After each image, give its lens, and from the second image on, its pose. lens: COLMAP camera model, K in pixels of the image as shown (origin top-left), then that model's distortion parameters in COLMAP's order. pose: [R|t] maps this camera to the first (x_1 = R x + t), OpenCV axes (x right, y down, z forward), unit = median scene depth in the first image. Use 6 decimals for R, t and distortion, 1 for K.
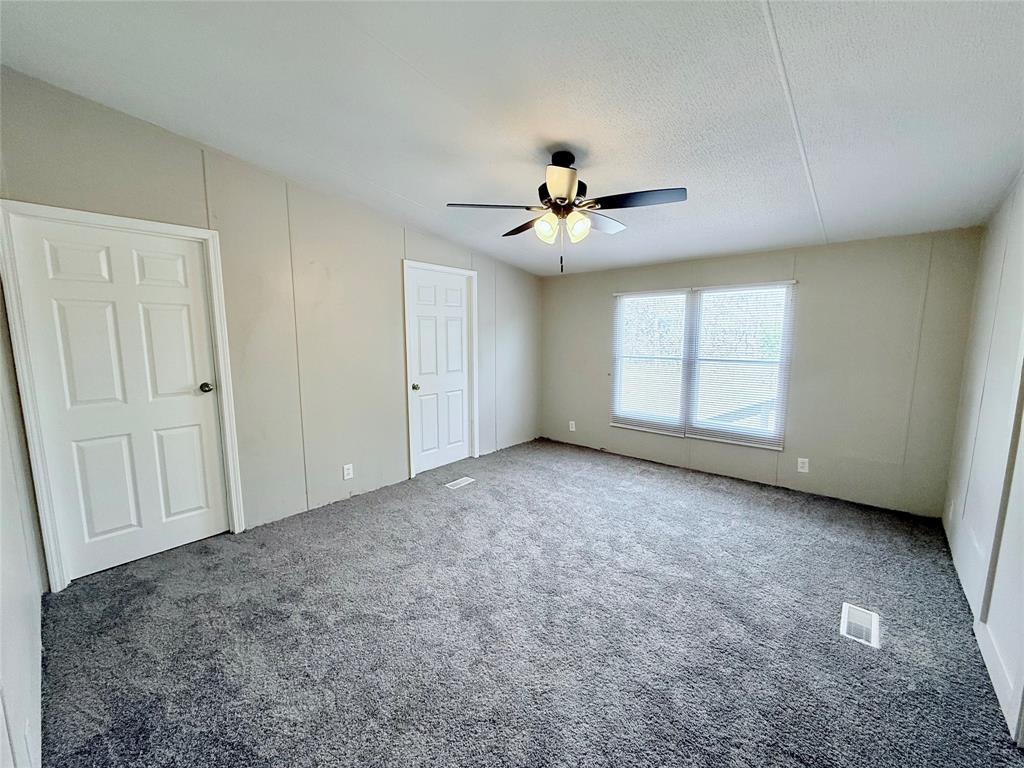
lens RADIAL K [[410.5, 0, 506.3], [0, 410.5, 382.7], [0, 0, 1]] dist [-0.002462, 0.000636]
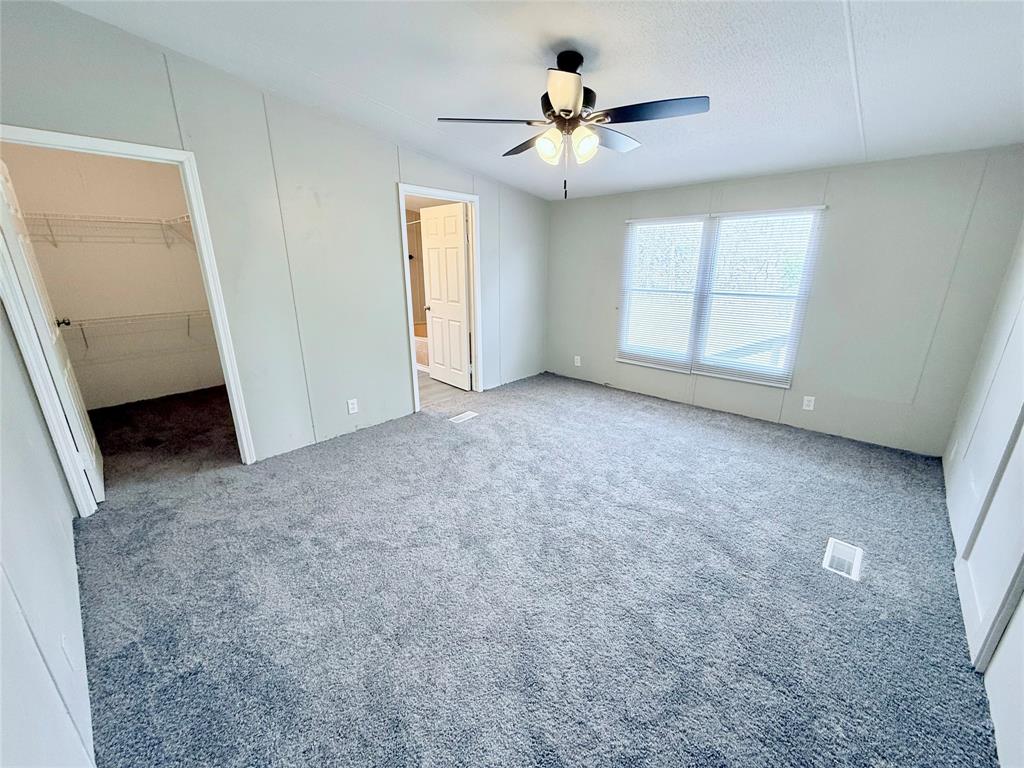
lens RADIAL K [[410.5, 0, 507.3], [0, 410.5, 381.9], [0, 0, 1]] dist [-0.002462, 0.000636]
pose [[0.999738, 0.005379, -0.022268, 0.028695], [-0.001588, 0.985974, 0.166893, -0.018539], [0.022854, -0.166814, 0.985724, 0.027066]]
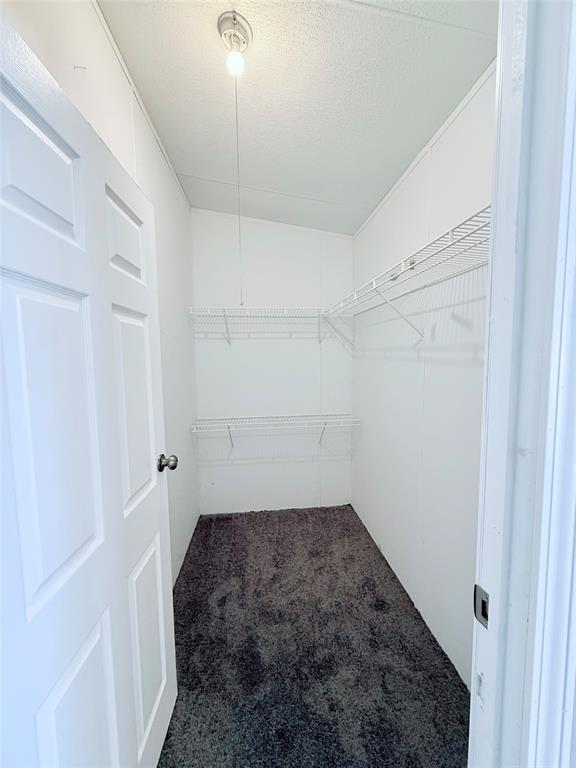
lens RADIAL K [[307.9, 0, 288.3], [0, 307.9, 380.4], [0, 0, 1]] dist [-0.002462, 0.000636]
pose [[0.725521, 0.053534, -0.686115, -0.658022], [-0.074783, 0.997199, -0.001272, -0.125171], [0.684125, 0.052233, 0.727492, 0.804012]]
